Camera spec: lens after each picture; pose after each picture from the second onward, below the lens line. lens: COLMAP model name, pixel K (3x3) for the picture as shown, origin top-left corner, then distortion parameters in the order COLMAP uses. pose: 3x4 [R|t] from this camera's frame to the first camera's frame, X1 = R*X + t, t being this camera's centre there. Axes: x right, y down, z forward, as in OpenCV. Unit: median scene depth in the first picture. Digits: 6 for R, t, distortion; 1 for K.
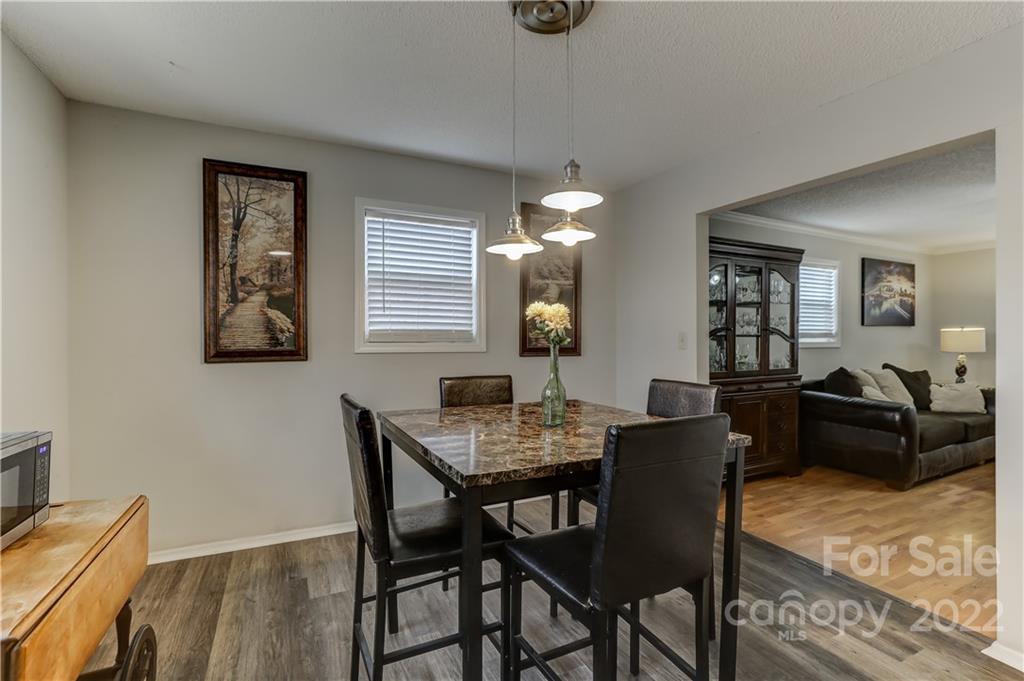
lens RADIAL K [[469.6, 0, 514.7], [0, 469.6, 340.7], [0, 0, 1]] dist [-0.022820, 0.001795]
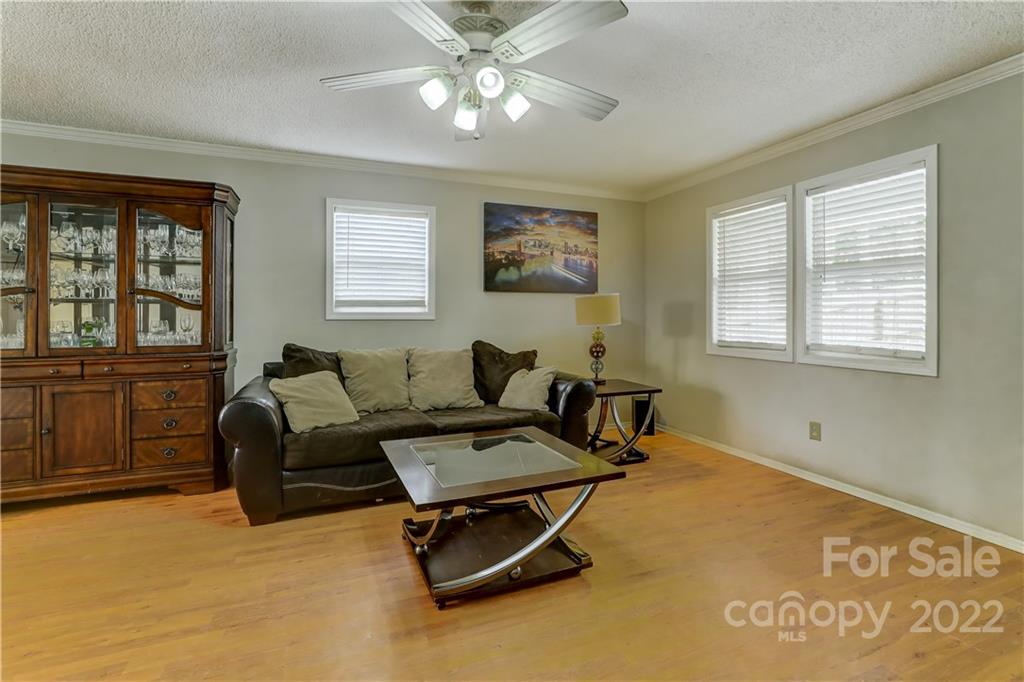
lens RADIAL K [[469.6, 0, 506.4], [0, 469.6, 317.6], [0, 0, 1]] dist [-0.022820, 0.001795]
pose [[0.996664, 0.002050, -0.081590, 1.573569], [-0.001897, 0.999996, 0.001950, 0.017107], [0.081593, -0.001789, 0.996664, 0.415399]]
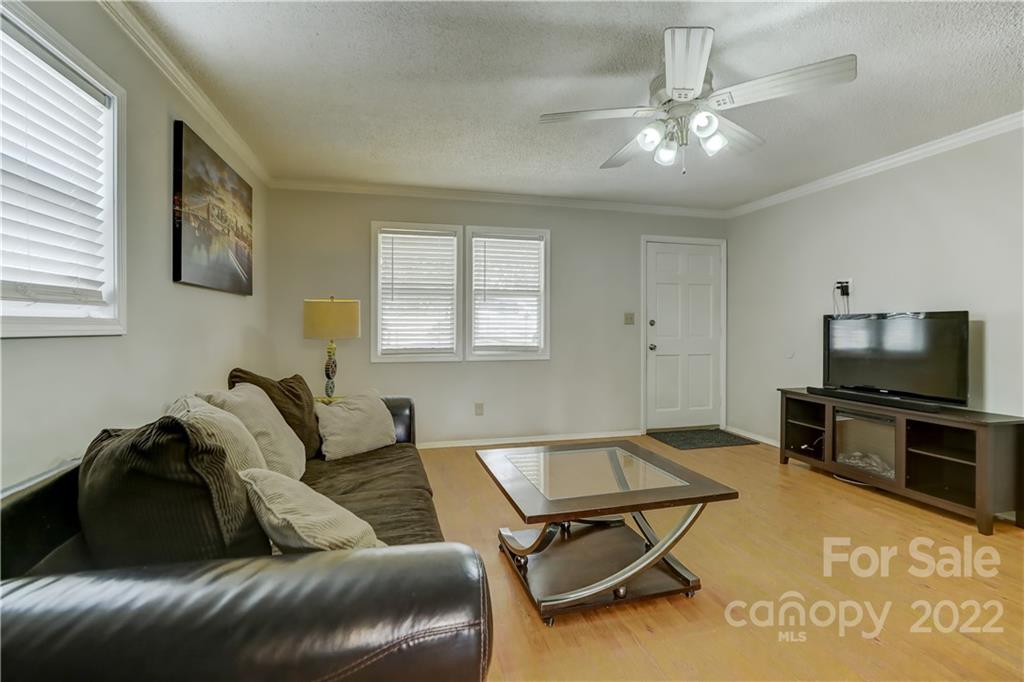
lens RADIAL K [[469.6, 0, 508.0], [0, 469.6, 326.0], [0, 0, 1]] dist [-0.022820, 0.001795]
pose [[0.221965, 0.001230, 0.975054, 0.744923], [0.002980, 0.999994, -0.001940, 0.018259], [-0.975050, 0.003337, 0.221959, 1.129396]]
